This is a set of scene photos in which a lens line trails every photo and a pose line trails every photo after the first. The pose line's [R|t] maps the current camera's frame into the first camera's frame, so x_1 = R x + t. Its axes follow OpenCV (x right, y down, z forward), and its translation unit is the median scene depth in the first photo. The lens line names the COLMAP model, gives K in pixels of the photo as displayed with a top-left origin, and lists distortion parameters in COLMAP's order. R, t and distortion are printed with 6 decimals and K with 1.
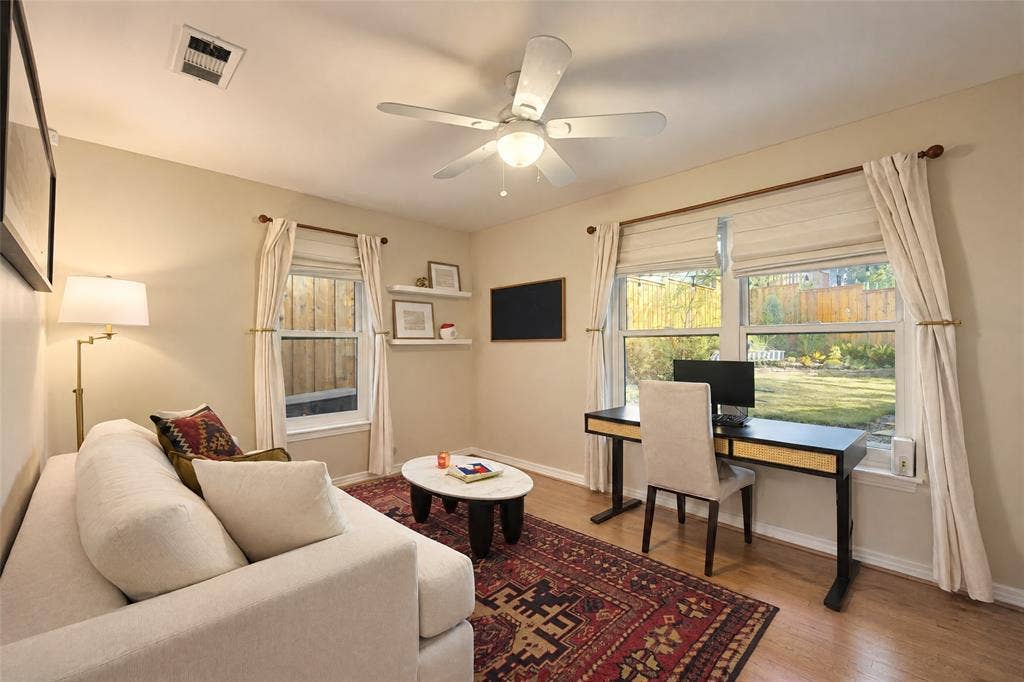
lens RADIAL K [[420.5, 0, 510.7], [0, 420.5, 342.5], [0, 0, 1]] dist [-0.003847, -0.000357]
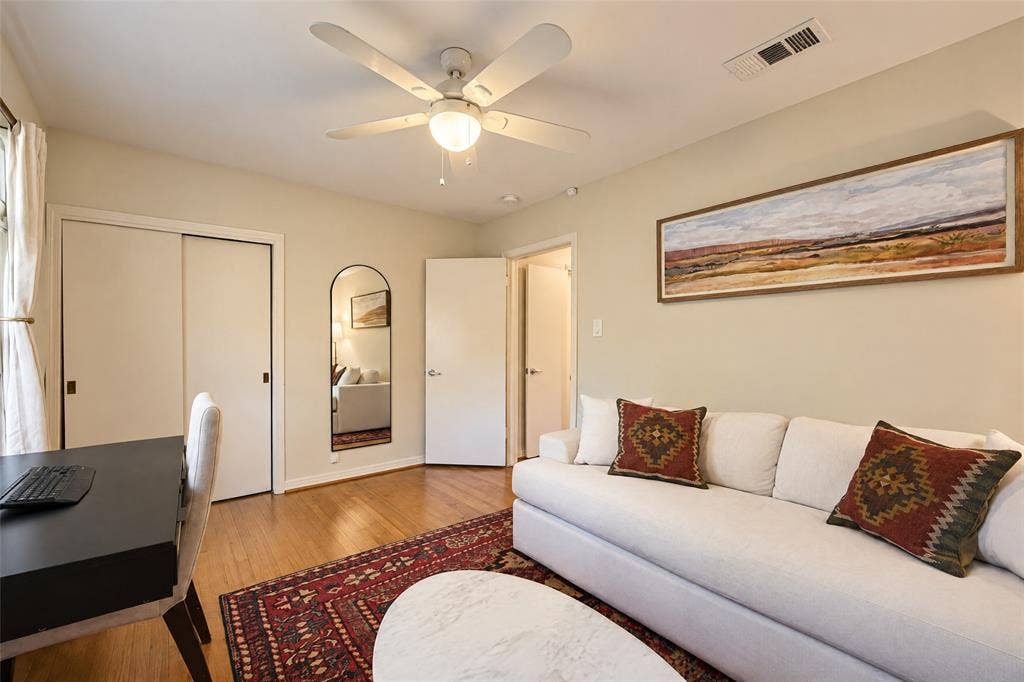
lens RADIAL K [[420.5, 0, 512.7], [0, 420.5, 343.5], [0, 0, 1]] dist [-0.003847, -0.000357]
pose [[-0.994650, -0.005483, 0.103154, -0.205922], [-0.006107, 0.999965, -0.005740, 0.007195], [-0.103119, -0.006339, -0.994649, 2.106910]]
